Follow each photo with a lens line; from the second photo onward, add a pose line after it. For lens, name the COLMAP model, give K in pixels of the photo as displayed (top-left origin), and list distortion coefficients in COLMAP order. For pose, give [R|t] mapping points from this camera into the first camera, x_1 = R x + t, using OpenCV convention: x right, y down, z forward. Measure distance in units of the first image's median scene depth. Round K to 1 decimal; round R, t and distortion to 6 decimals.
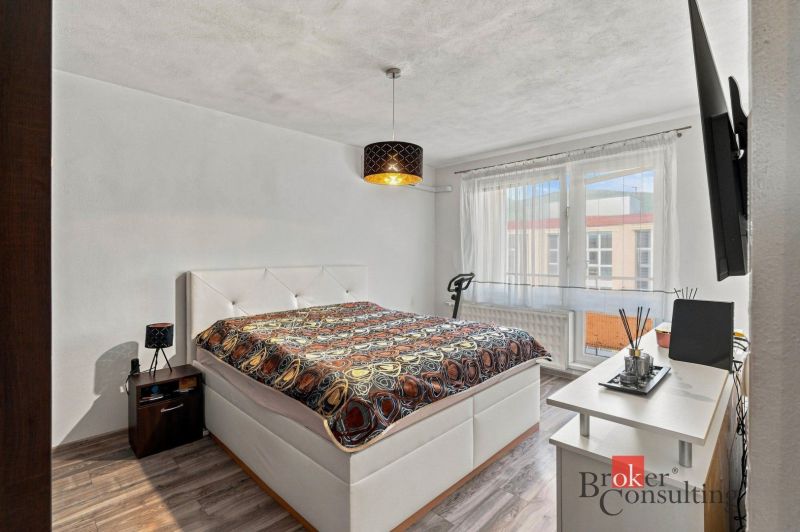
lens RADIAL K [[381.9, 0, 403.5], [0, 381.9, 256.5], [0, 0, 1]] dist [-0.001949, -0.000534]
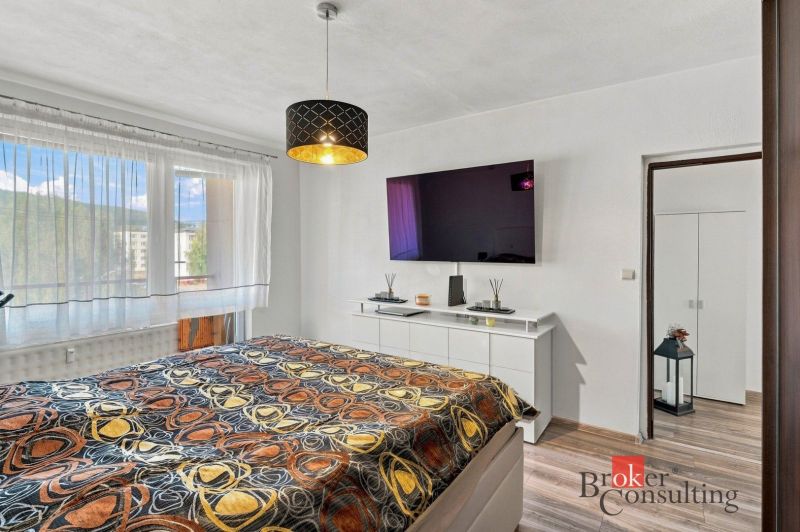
lens RADIAL K [[381.9, 0, 403.5], [0, 381.9, 256.5], [0, 0, 1]] dist [-0.001949, -0.000534]
pose [[-0.169411, -0.015652, 0.985421, -0.760559], [0.004266, 0.999853, 0.016614, -0.019694], [-0.985536, 0.007019, -0.169319, 0.954720]]
